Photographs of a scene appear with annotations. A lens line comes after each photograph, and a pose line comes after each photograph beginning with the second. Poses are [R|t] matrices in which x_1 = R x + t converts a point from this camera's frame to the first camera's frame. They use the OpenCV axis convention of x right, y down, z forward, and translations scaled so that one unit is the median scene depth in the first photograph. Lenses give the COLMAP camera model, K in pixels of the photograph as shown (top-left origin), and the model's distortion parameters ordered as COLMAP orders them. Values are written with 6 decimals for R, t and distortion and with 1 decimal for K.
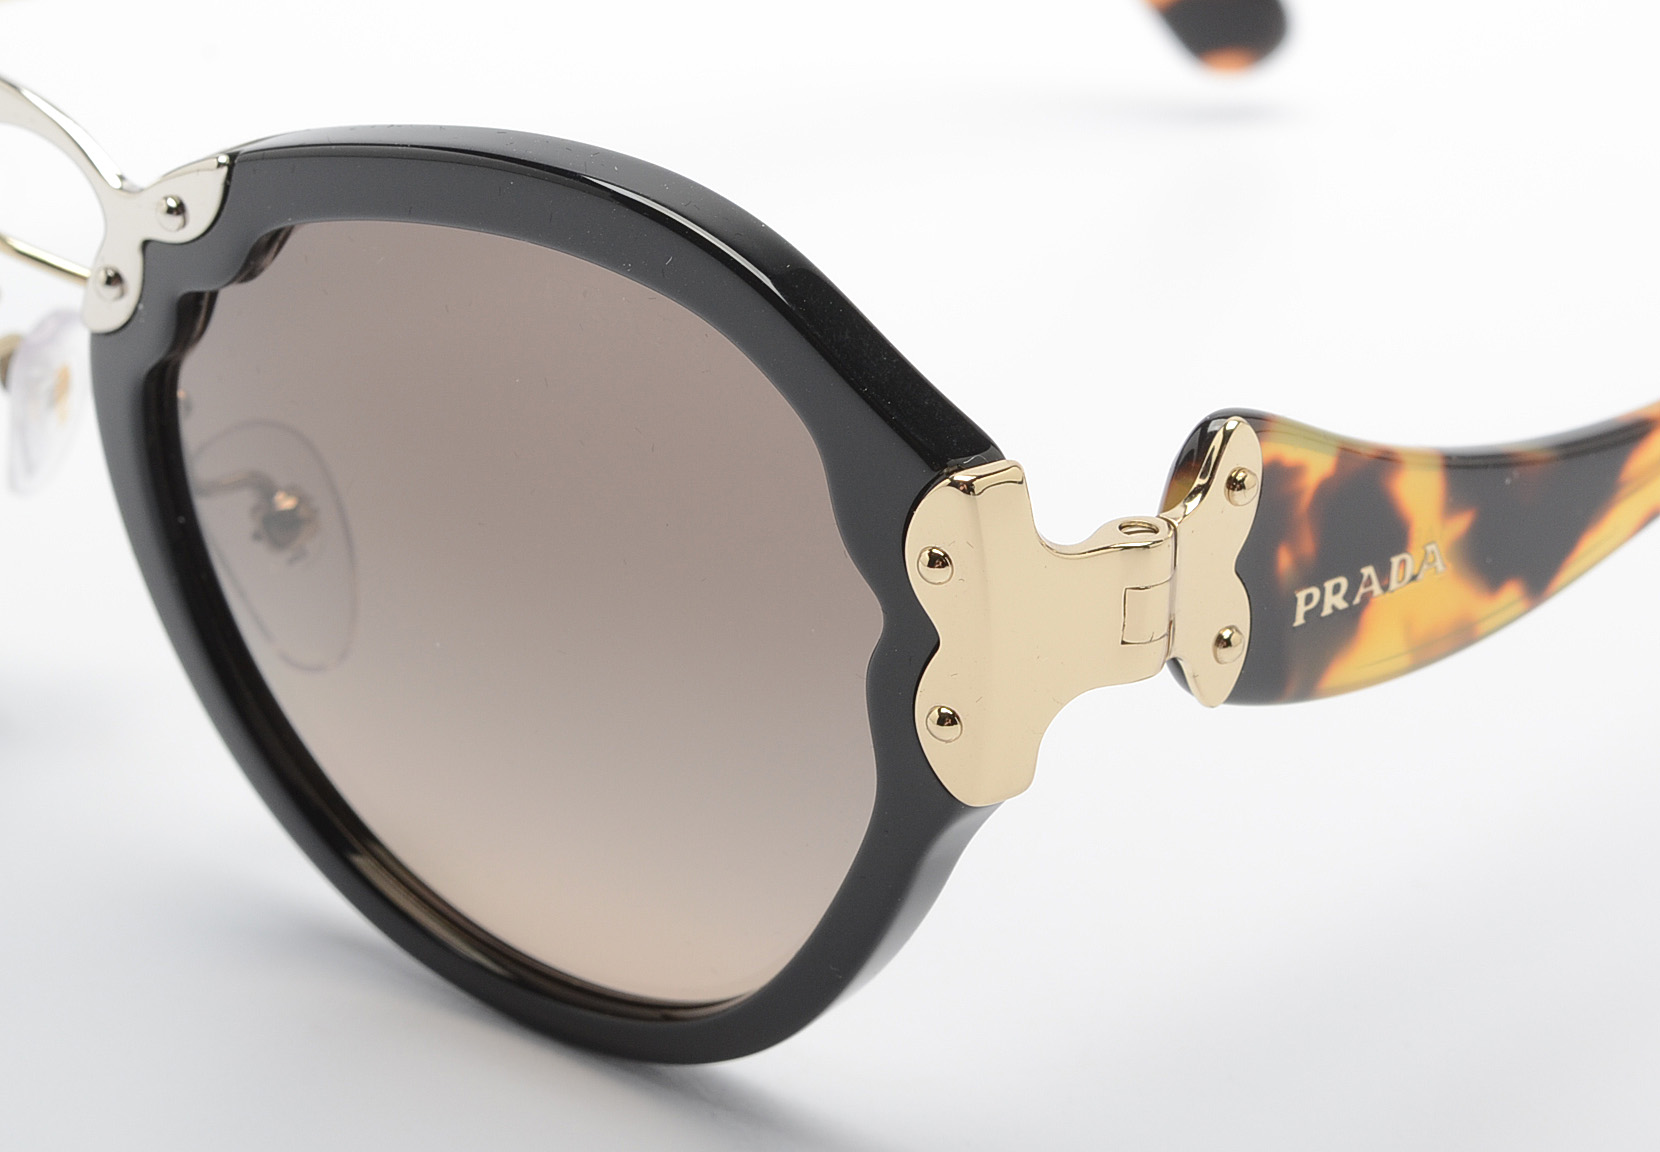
lens RADIAL K [[5396.9, 0, 832.5], [0, 5396.9, 574.5], [0, 0, 1]] dist [-0.336003, 0.000000]
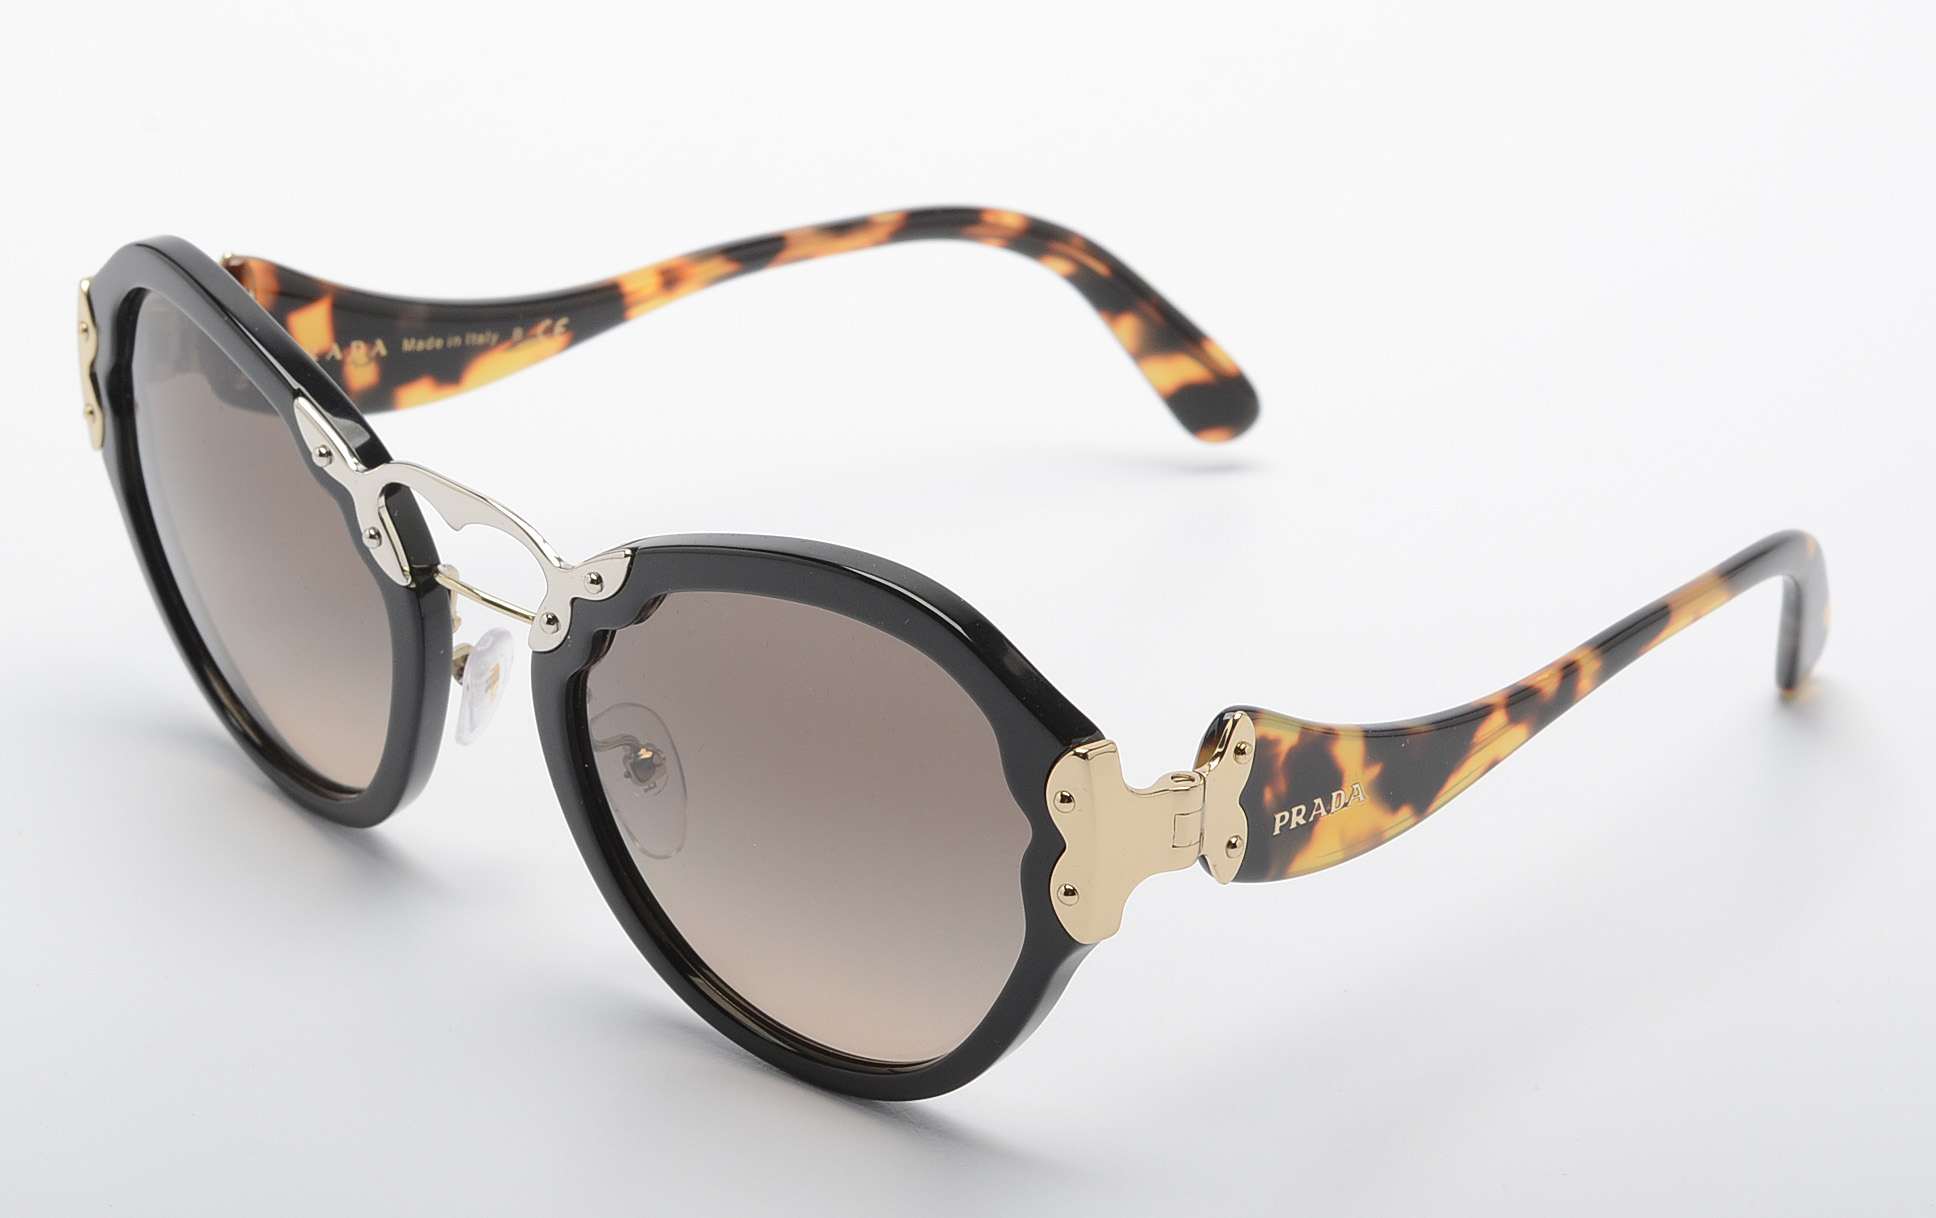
lens RADIAL K [[5184.4, 0, 966.9], [0, 5184.4, 609.0], [0, 0, 1]] dist [-0.385101, 0.000000]
pose [[0.999311, 0.002164, 0.037048, -0.067695], [-0.001417, 0.999796, -0.020167, -0.027605], [-0.037084, 0.020100, 0.999110, -0.588760]]
